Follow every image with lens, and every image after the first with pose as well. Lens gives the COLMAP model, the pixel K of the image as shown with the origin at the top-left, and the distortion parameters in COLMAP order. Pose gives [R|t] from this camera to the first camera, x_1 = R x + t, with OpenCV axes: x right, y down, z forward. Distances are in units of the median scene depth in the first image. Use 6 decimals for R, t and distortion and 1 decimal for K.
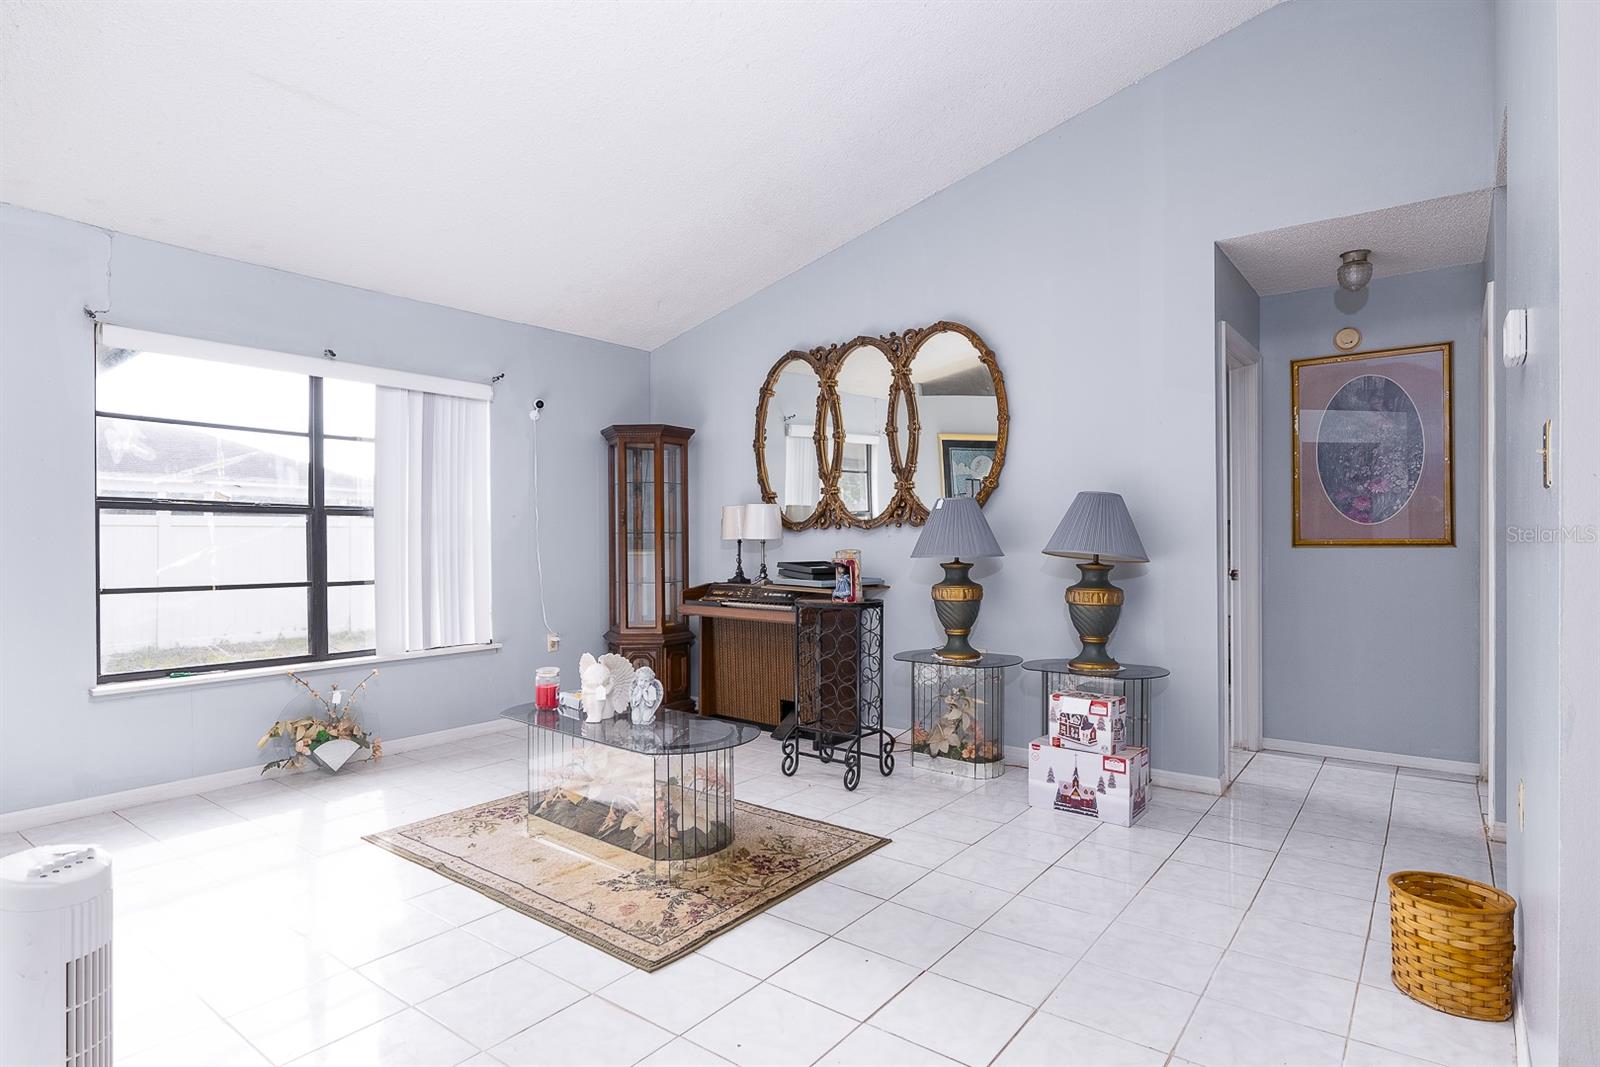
lens RADIAL K [[833.8, 0, 770.8], [0, 833.8, 536.7], [0, 0, 1]] dist [0.000110, -0.000179]
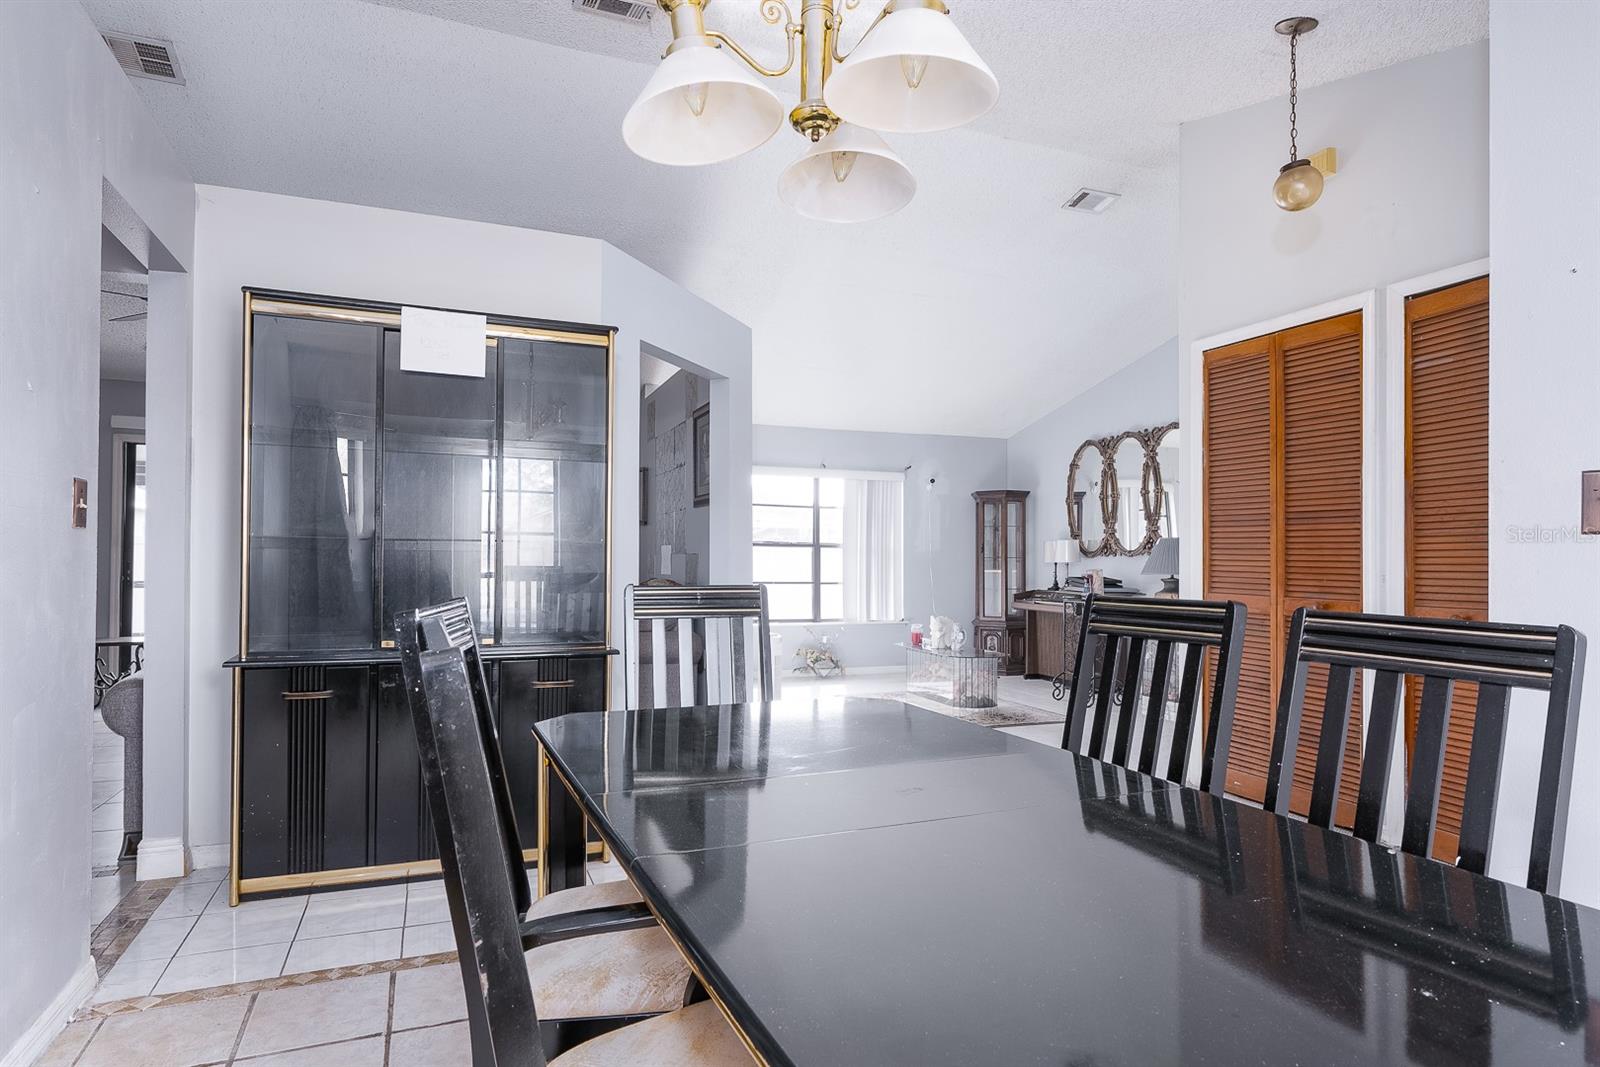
lens RADIAL K [[881.8, 0, 807.3], [0, 881.8, 551.0], [0, 0, 1]] dist [-0.005625, 0.000338]
pose [[0.880924, 0.003302, -0.473246, 0.432303], [-0.006664, 0.999963, -0.005428, -0.007354], [0.473210, 0.007935, 0.880914, -0.863381]]
